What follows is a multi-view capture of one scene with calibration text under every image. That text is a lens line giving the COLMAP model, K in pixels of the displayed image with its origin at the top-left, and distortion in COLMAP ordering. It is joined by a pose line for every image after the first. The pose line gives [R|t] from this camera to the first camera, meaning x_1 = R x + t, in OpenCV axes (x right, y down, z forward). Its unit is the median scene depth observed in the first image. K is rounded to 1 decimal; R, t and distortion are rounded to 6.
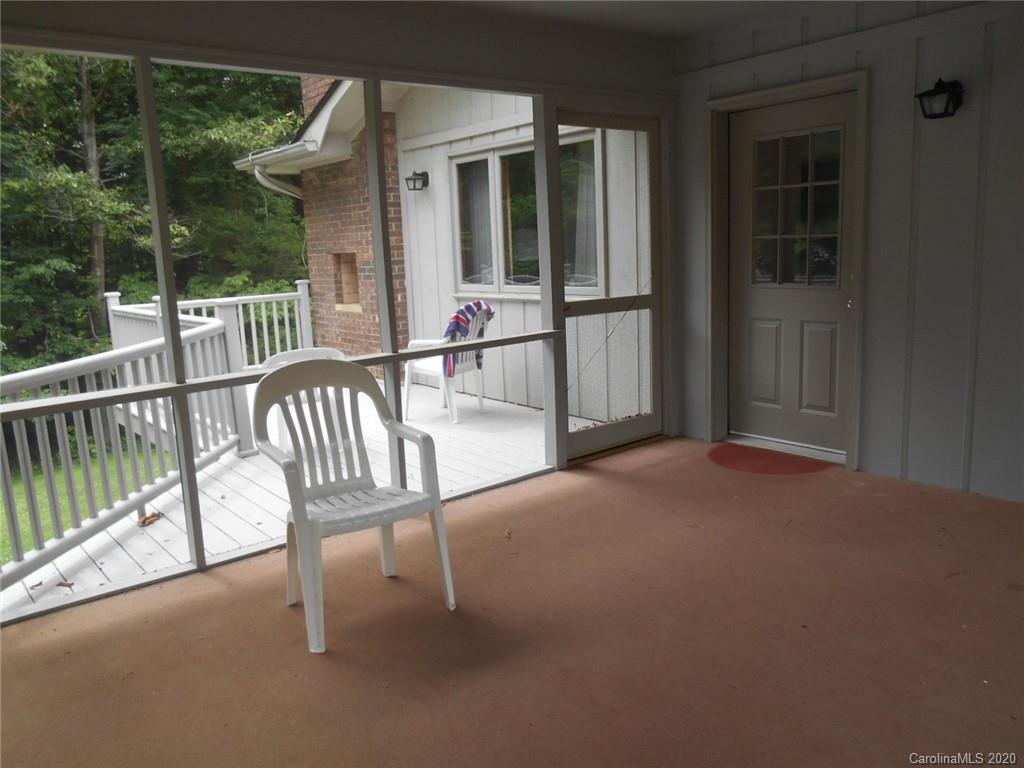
lens RADIAL K [[783.6, 0, 513.1], [0, 783.6, 380.2], [0, 0, 1]] dist [-0.027942, 0.013674]
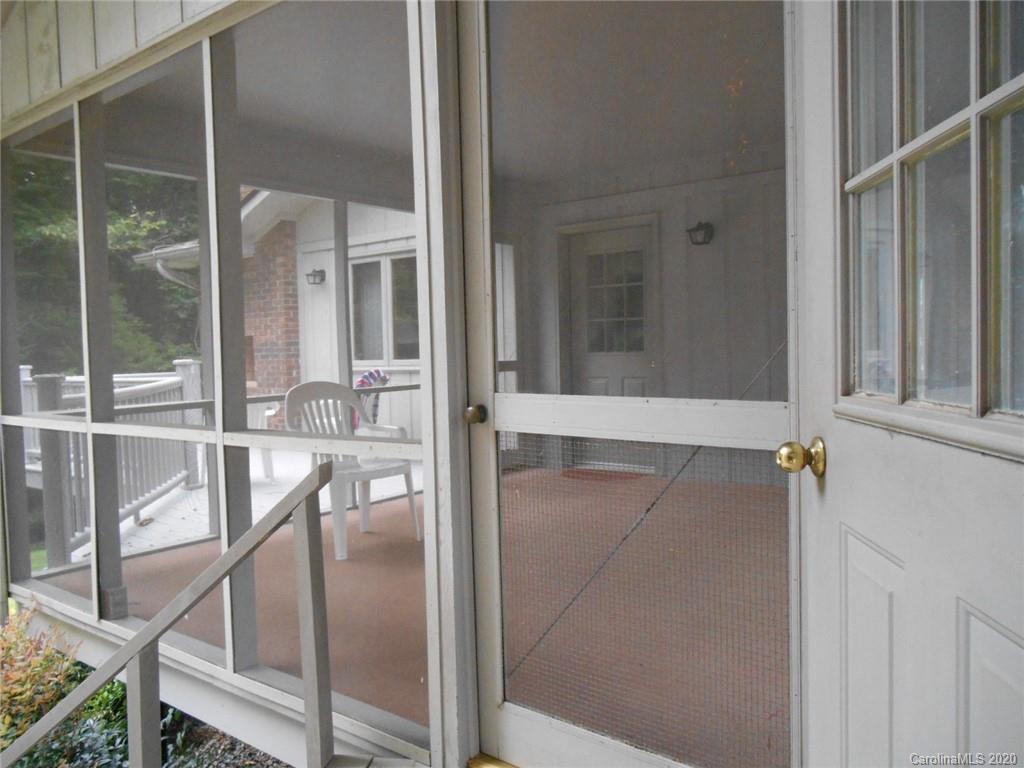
lens RADIAL K [[783.6, 0, 510.7], [0, 783.6, 387.0], [0, 0, 1]] dist [-0.027942, 0.013674]
pose [[0.974000, 0.008635, 0.226386, -0.102061], [0.021306, 0.991353, -0.129477, 0.080016], [-0.225546, 0.130934, 0.965394, -0.223682]]
